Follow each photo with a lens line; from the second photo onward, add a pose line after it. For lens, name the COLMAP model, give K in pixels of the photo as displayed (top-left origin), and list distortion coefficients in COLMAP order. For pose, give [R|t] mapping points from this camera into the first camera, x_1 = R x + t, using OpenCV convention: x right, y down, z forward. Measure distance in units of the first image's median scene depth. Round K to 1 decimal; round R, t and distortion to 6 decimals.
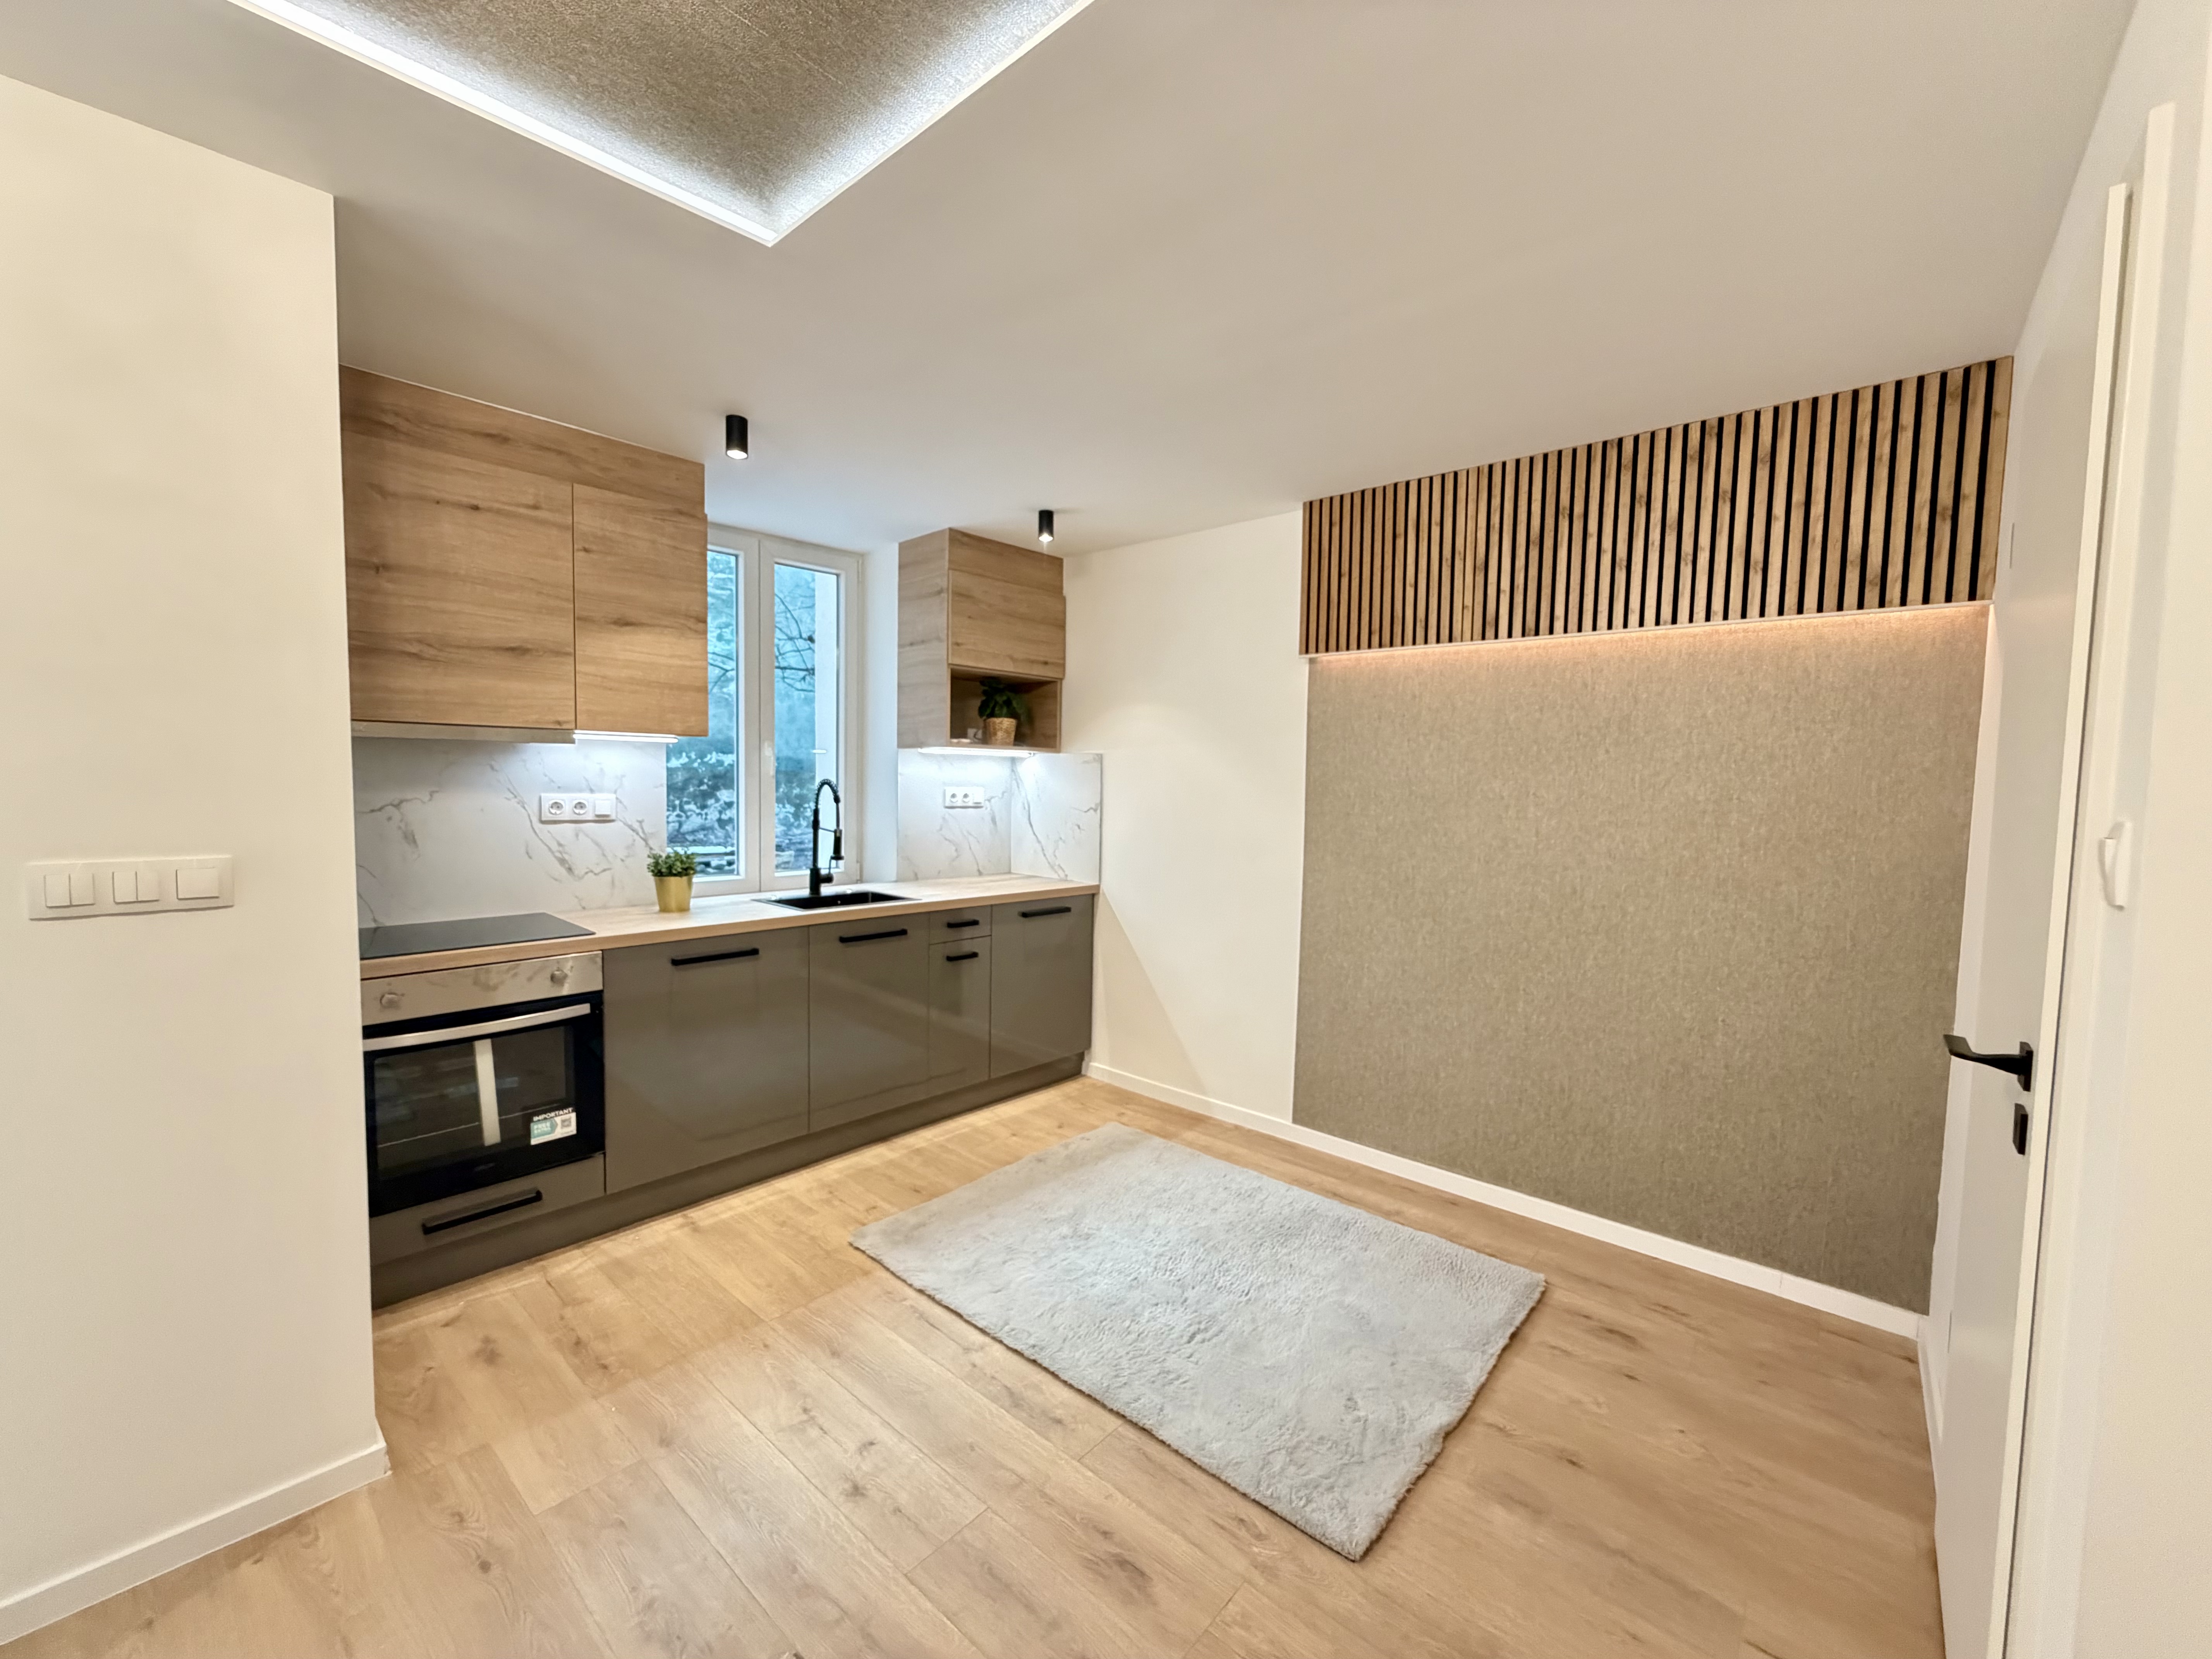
lens RADIAL K [[891.4, 0, 1103.4], [0, 891.4, 827.4], [0, 0, 1]] dist [-0.000915, -0.000310]
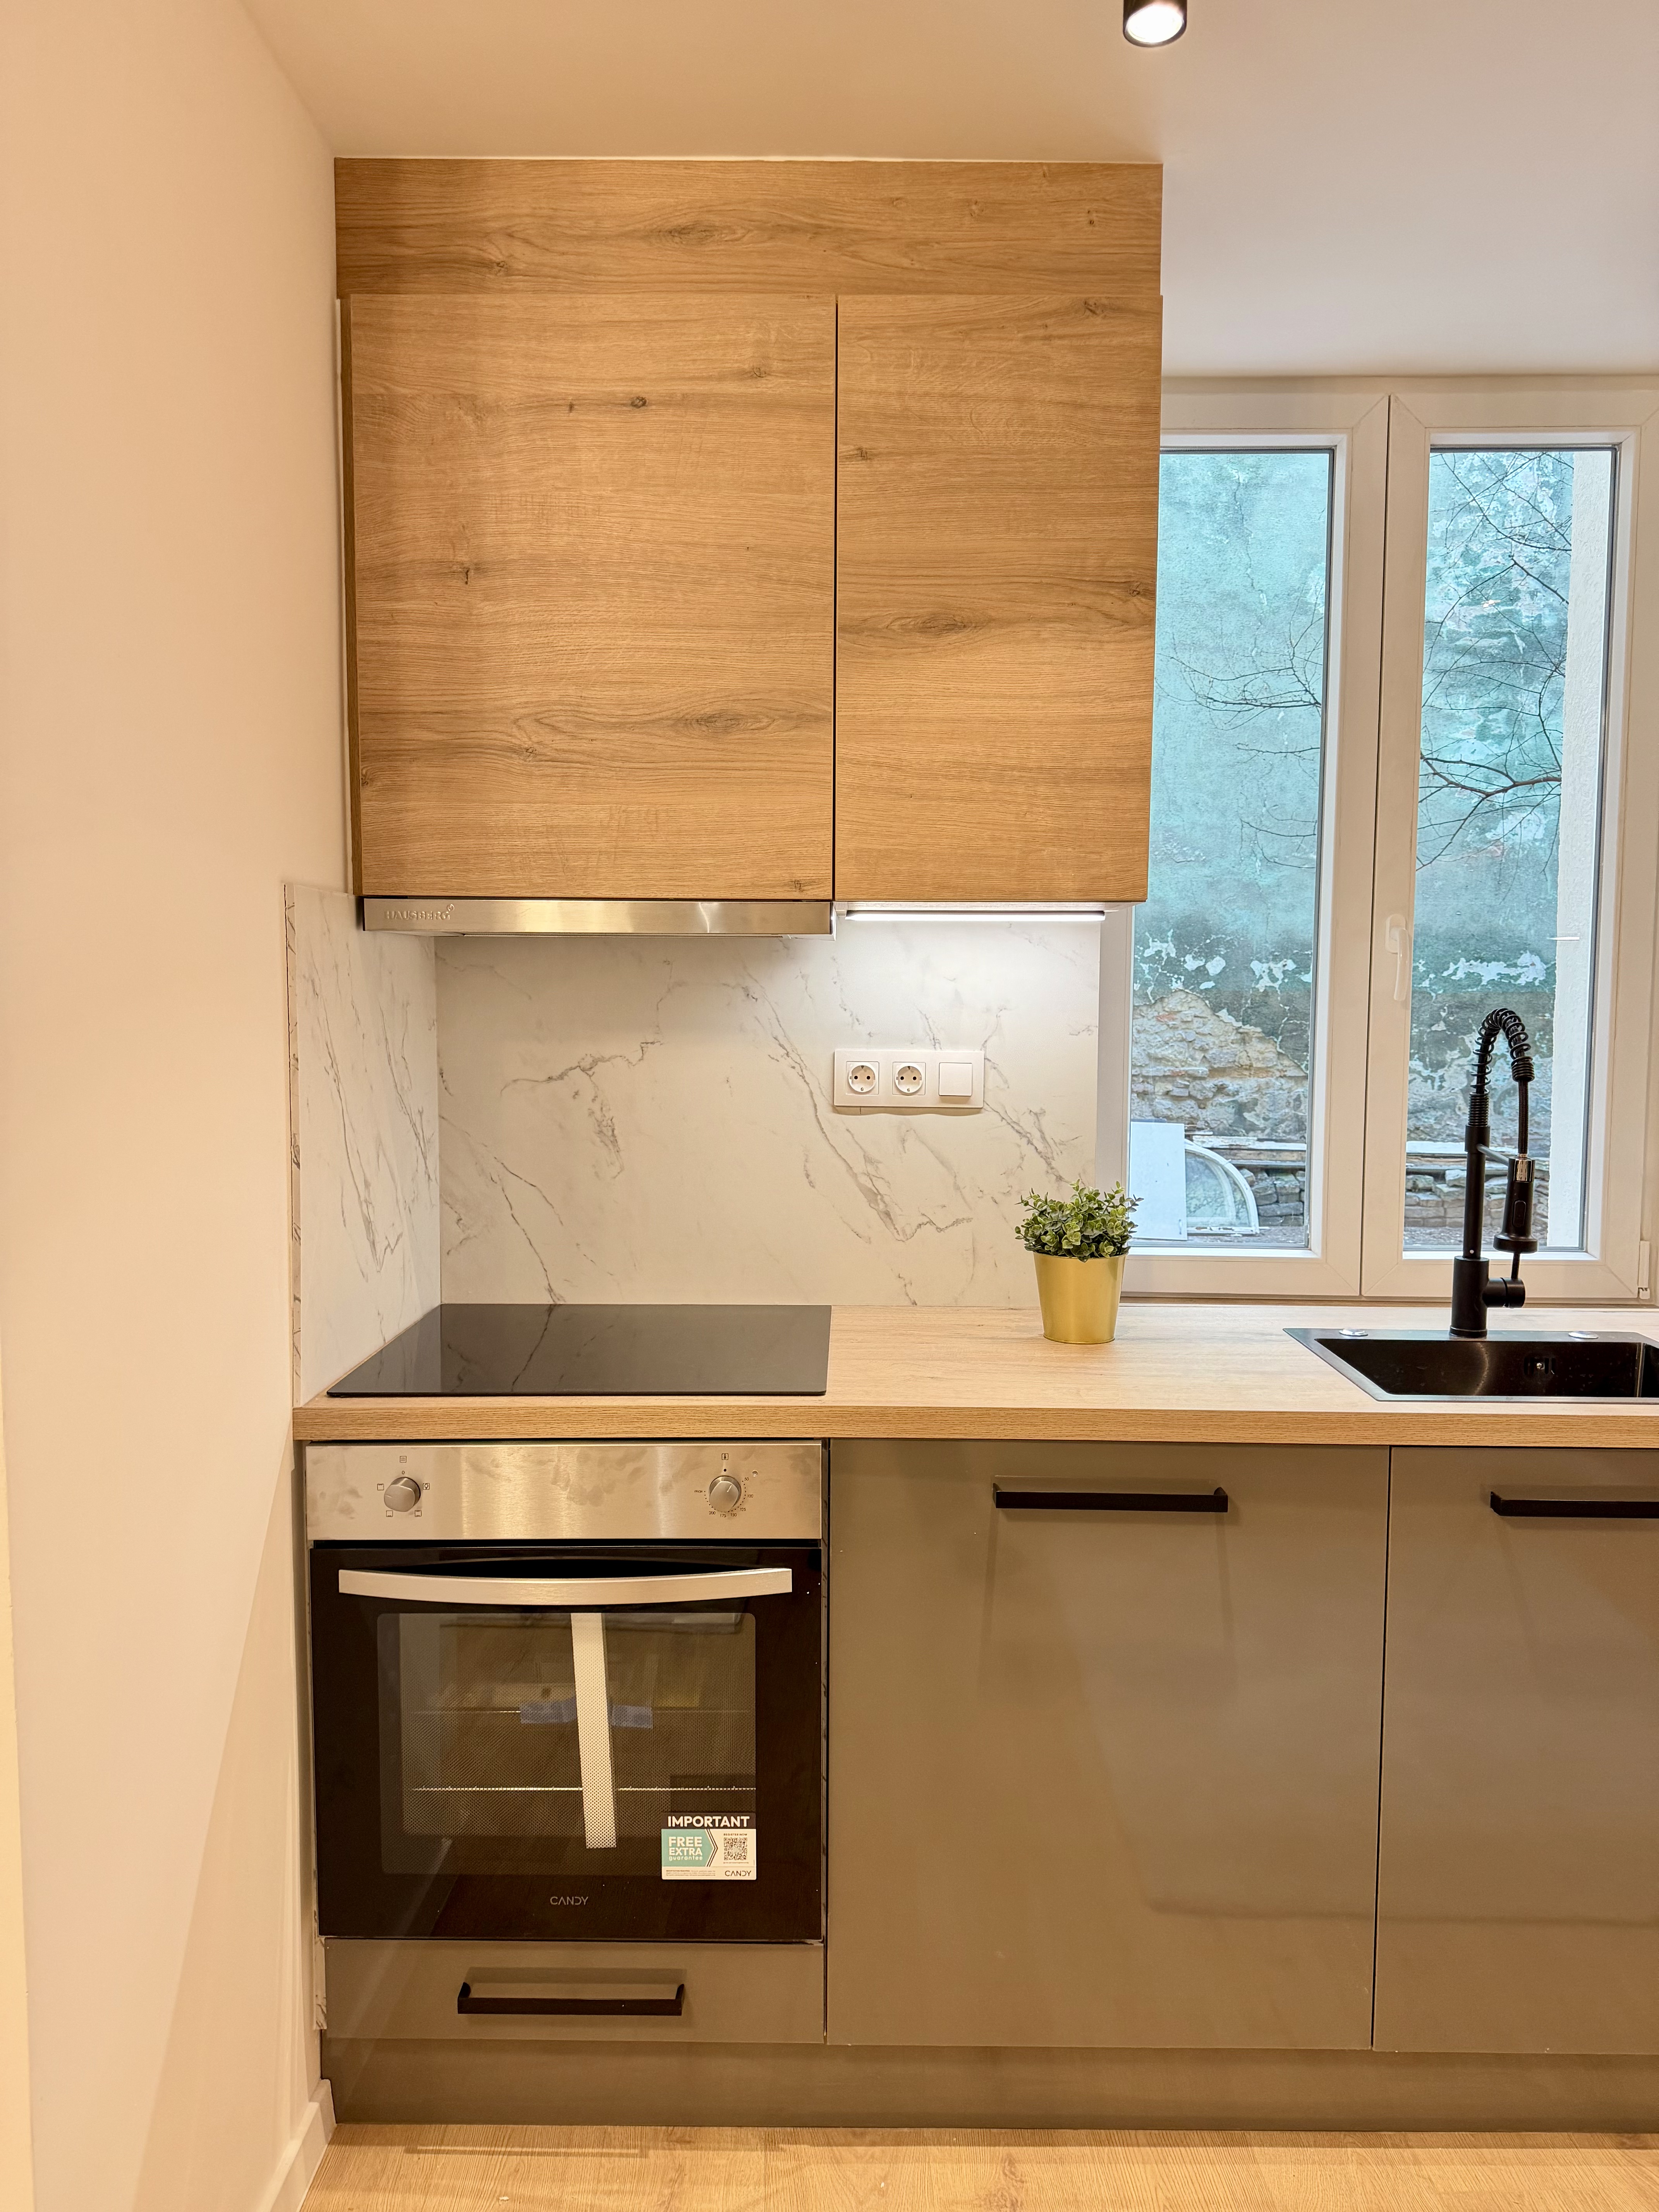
lens RADIAL K [[1551.8, 0, 829.5], [0, 1551.8, 1106.0], [0, 0, 1]] dist [0.130617, -0.253398]
pose [[0.675089, 0.038791, -0.736716, -0.045809], [-0.034198, 0.999189, 0.021274, -0.026910], [0.736943, 0.010832, 0.675868, 0.498960]]
